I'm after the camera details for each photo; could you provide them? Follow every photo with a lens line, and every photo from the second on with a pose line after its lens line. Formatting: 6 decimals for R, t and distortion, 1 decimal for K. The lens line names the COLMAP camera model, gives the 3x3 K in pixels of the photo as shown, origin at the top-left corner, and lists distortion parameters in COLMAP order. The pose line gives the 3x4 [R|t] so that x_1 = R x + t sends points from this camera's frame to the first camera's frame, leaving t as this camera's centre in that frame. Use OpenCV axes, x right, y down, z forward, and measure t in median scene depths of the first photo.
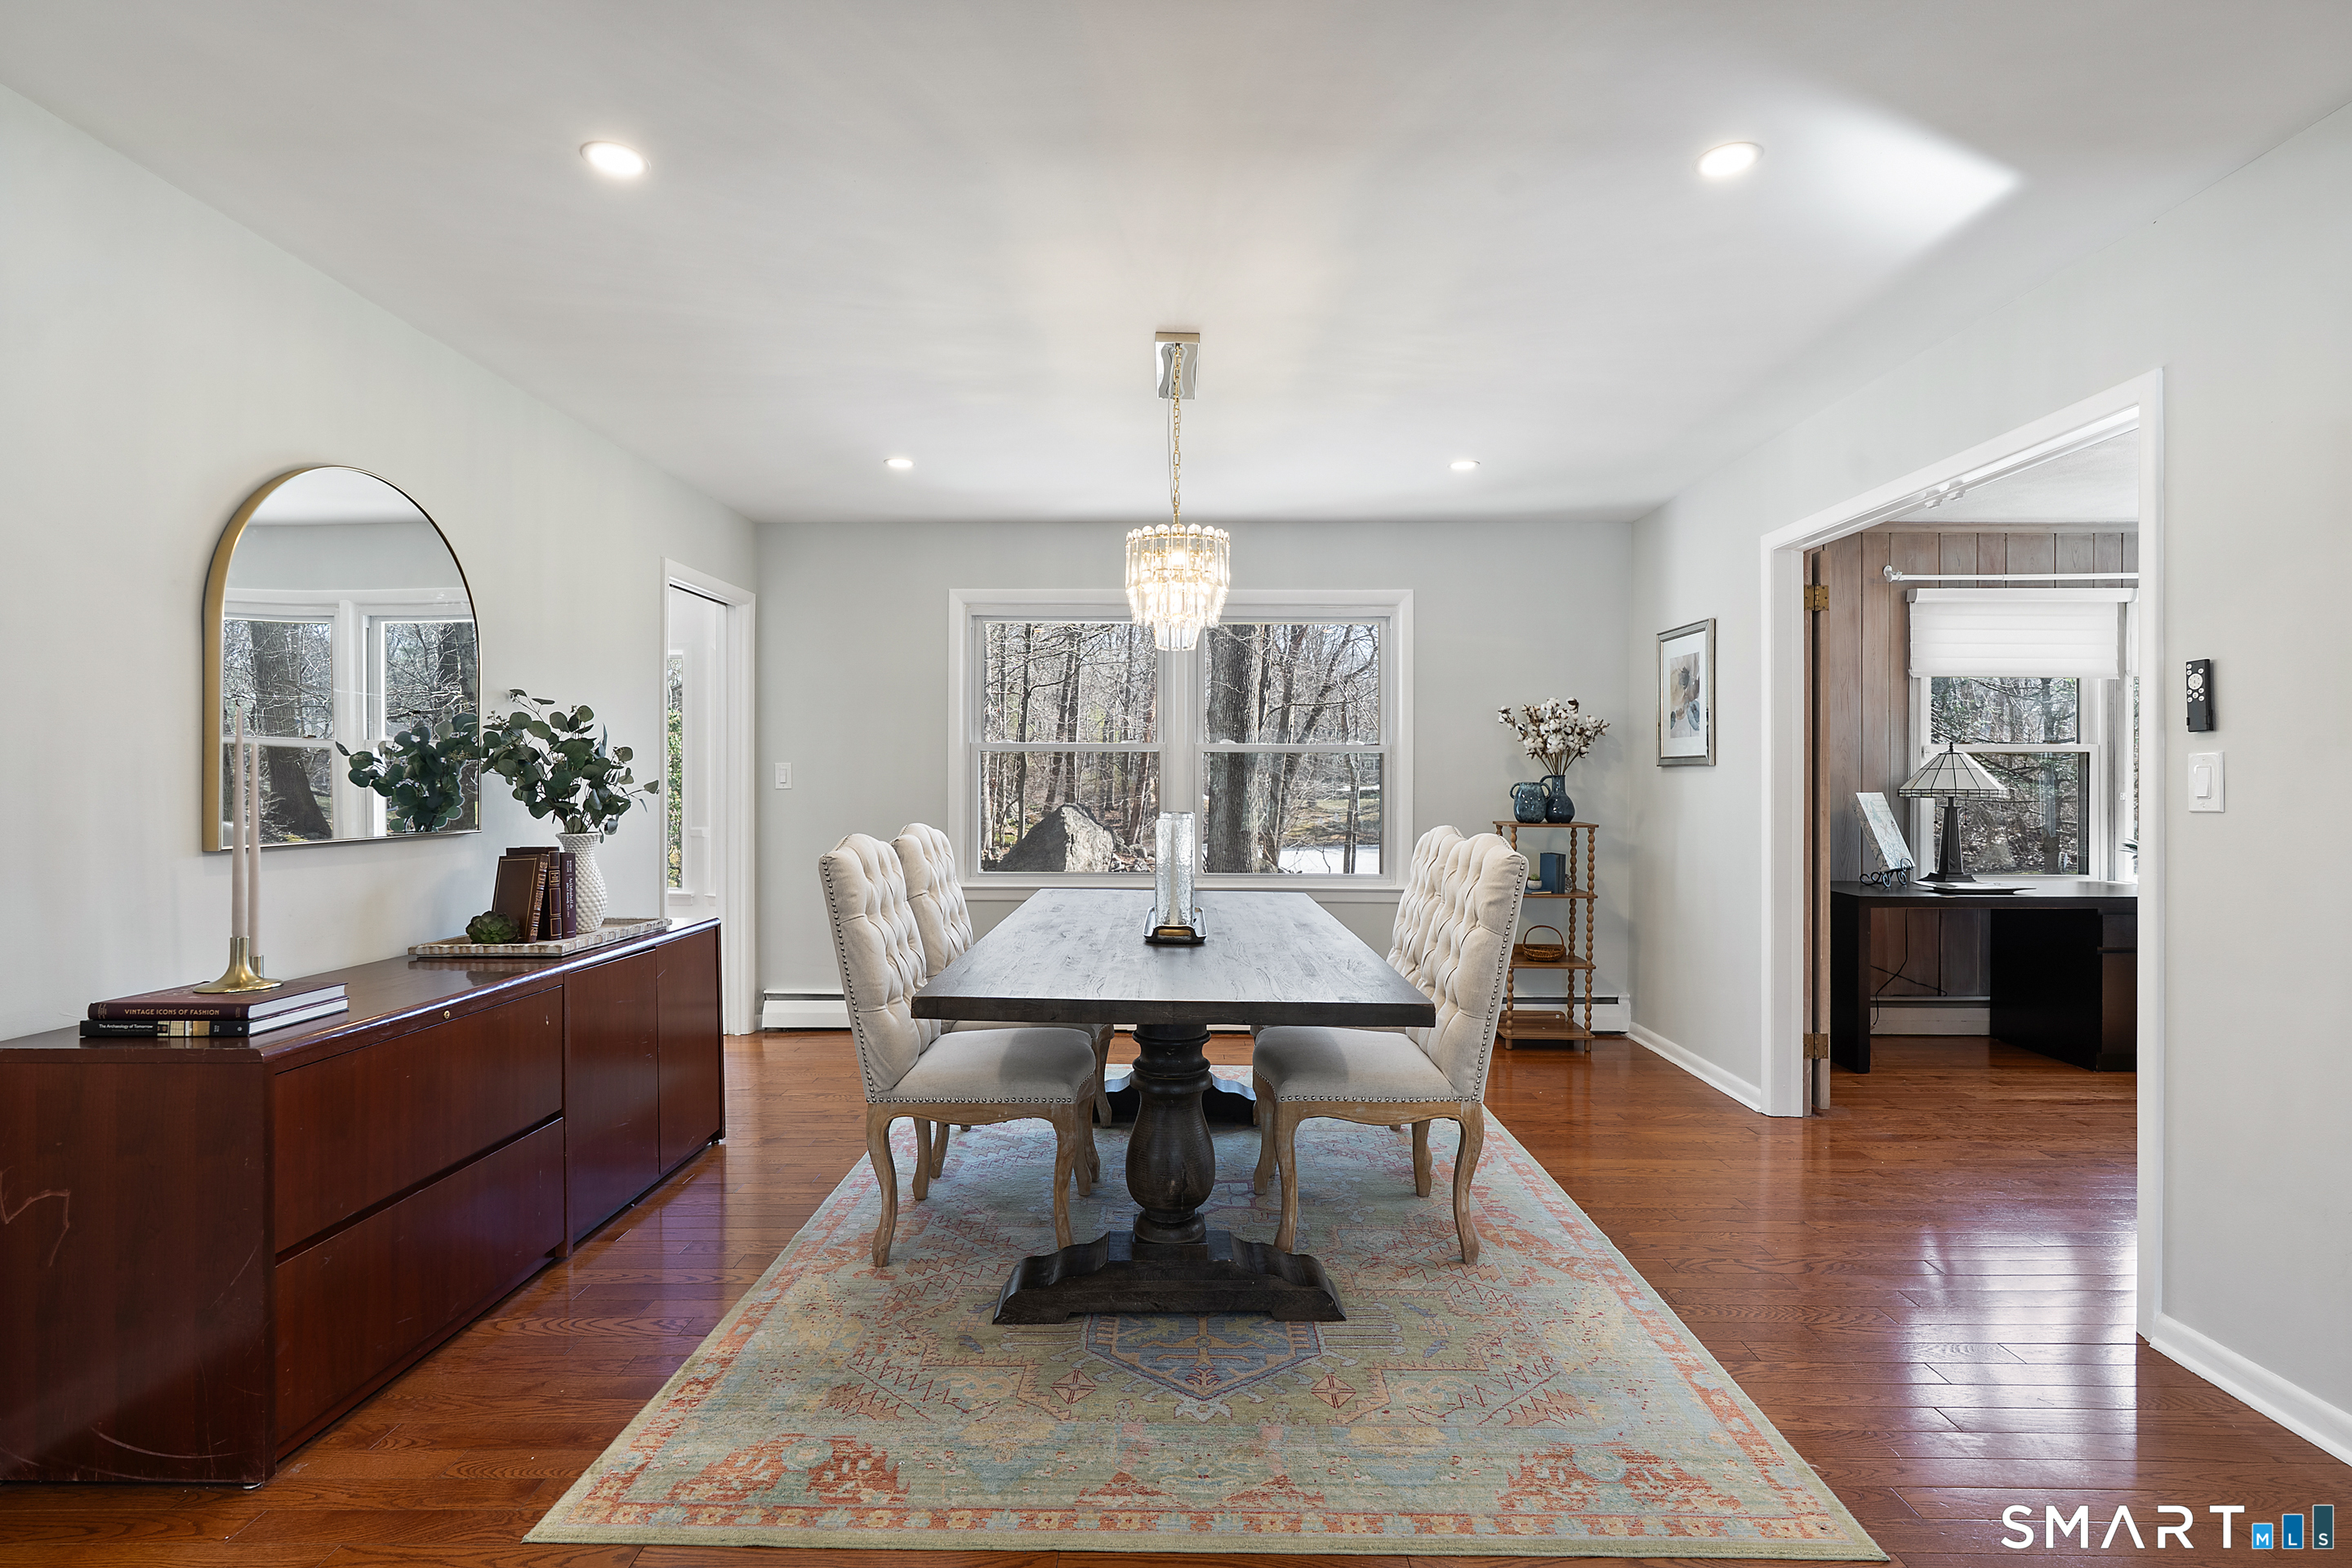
lens RADIAL K [[1141.9, 0, 1119.4], [0, 1141.9, 781.8], [0, 0, 1]] dist [-0.000727, -0.000039]
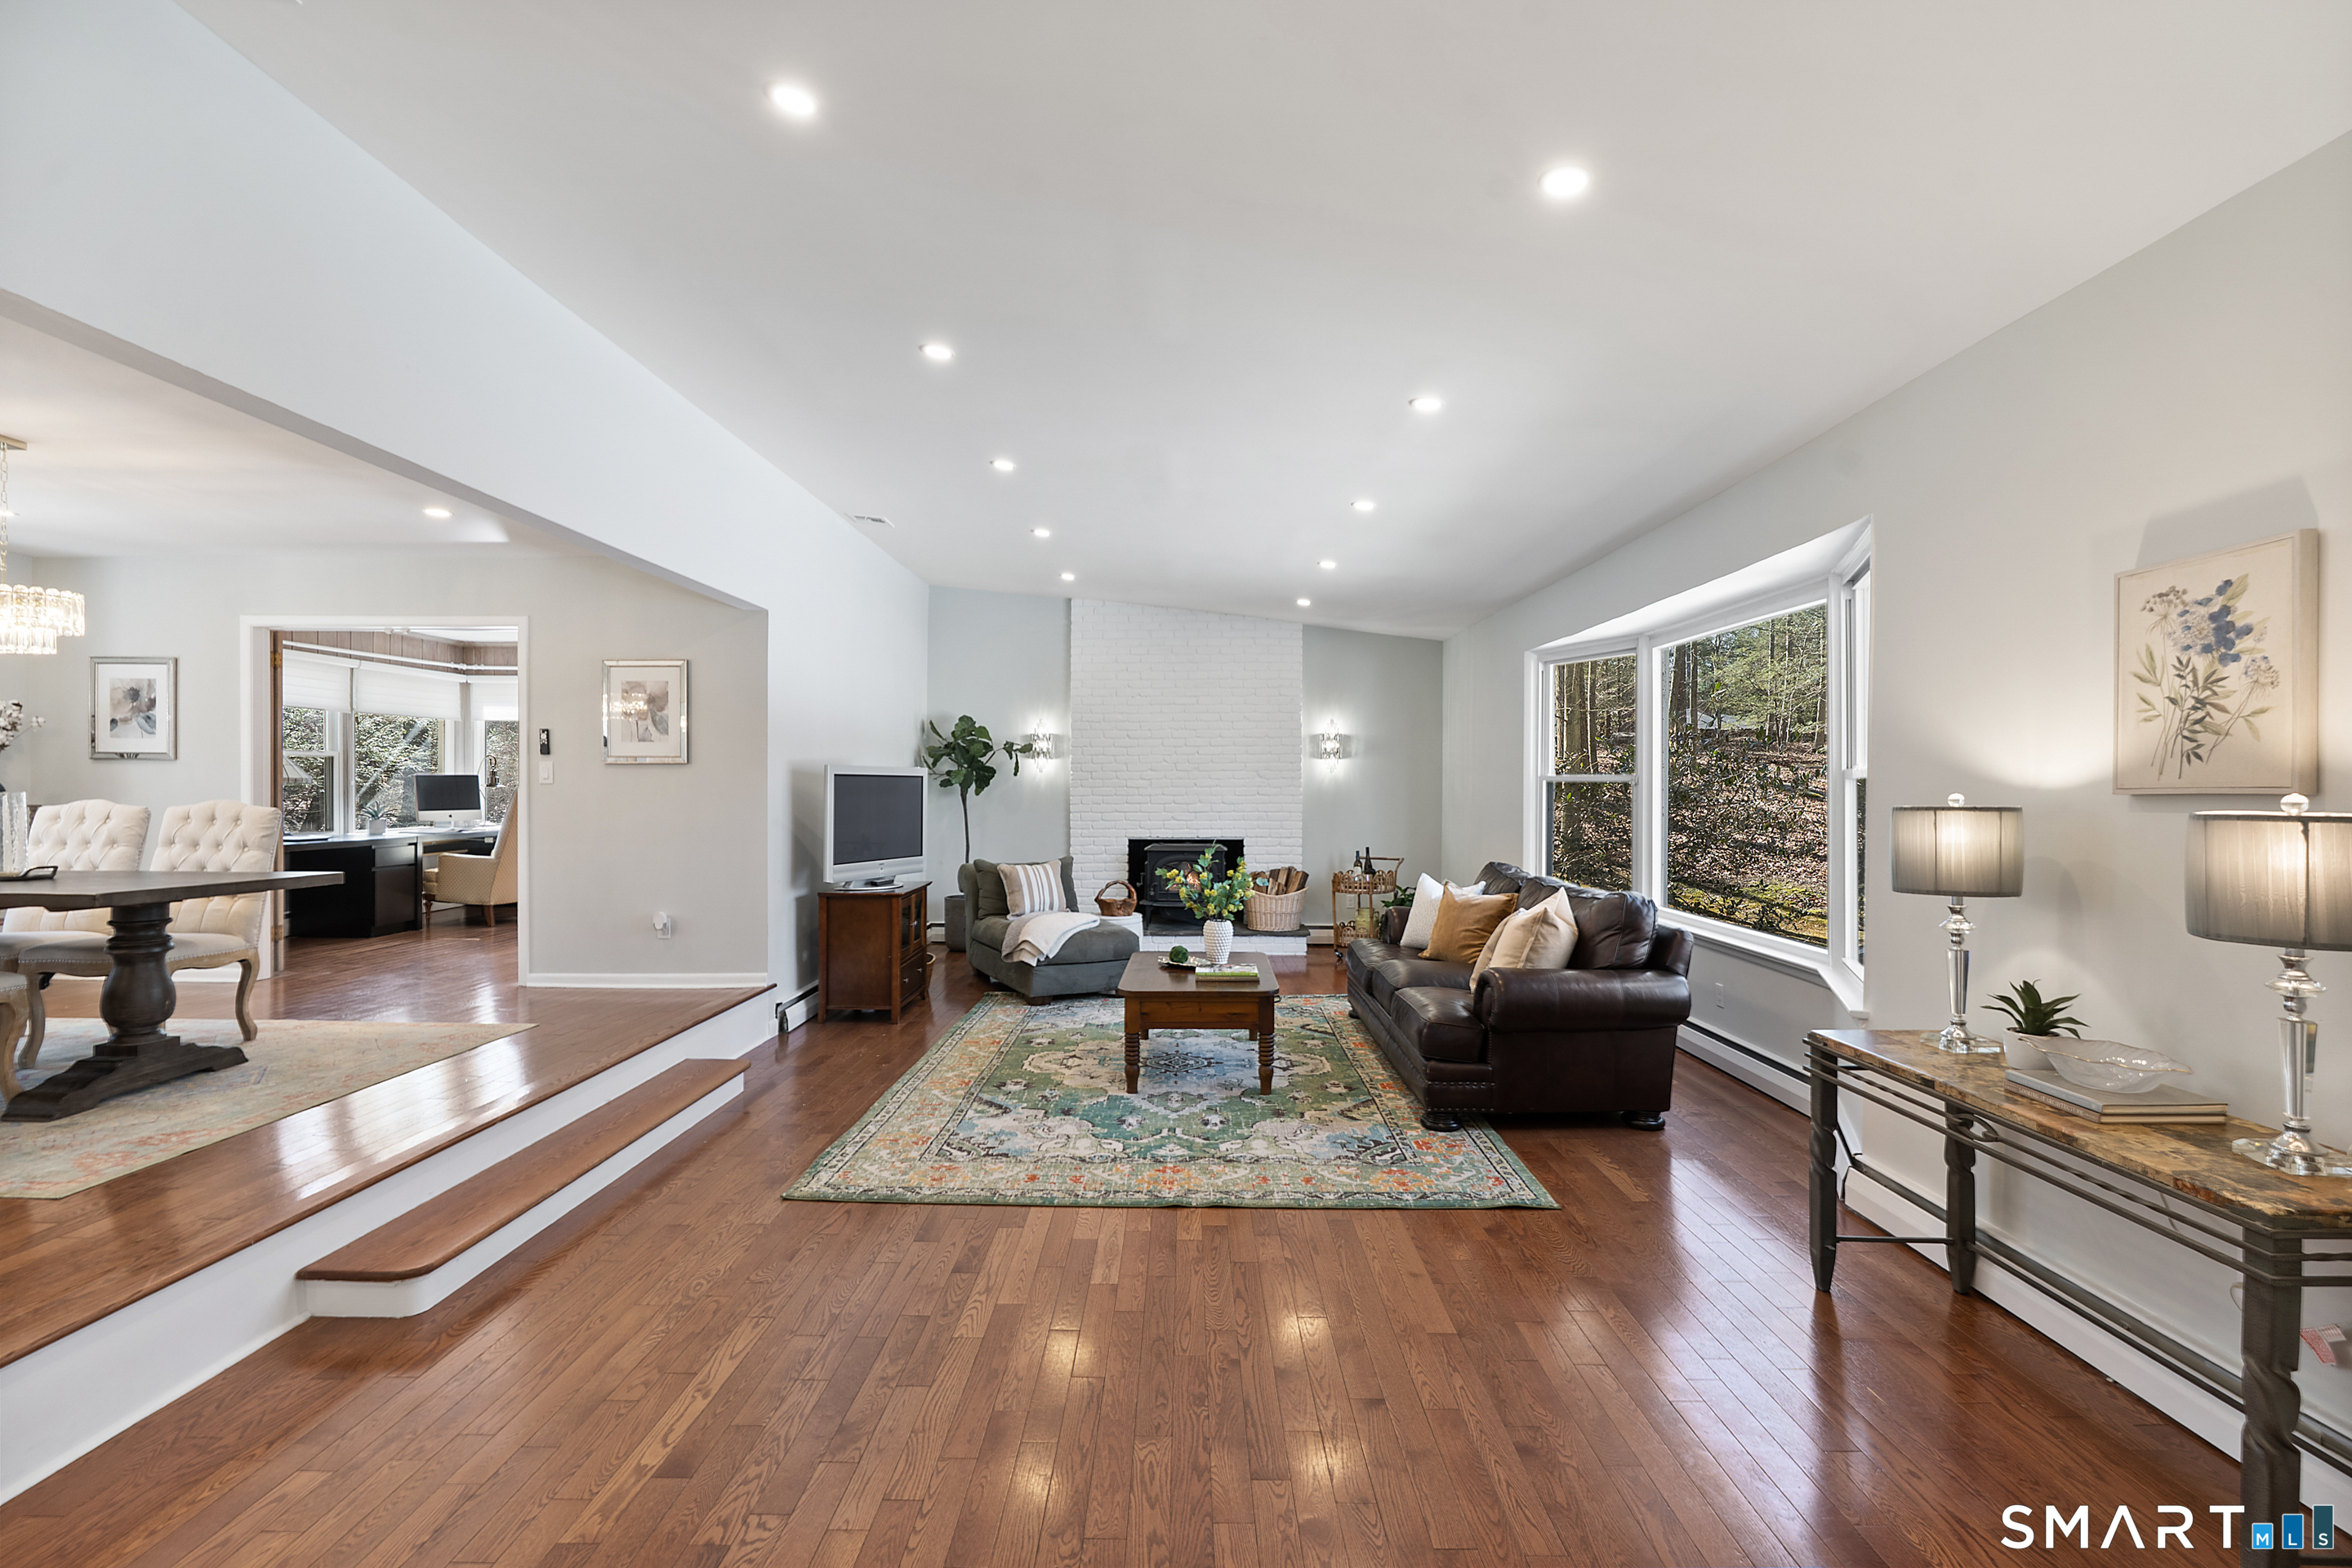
lens RADIAL K [[1059.6, 0, 1168.6], [0, 1059.6, 789.3], [0, 0, 1]] dist [-0.011411, 0.000934]
pose [[0.017425, -0.007063, 0.999823, -1.167557], [-0.006049, 0.999956, 0.007170, 0.008521], [-0.999830, -0.006173, 0.017381, -0.405582]]
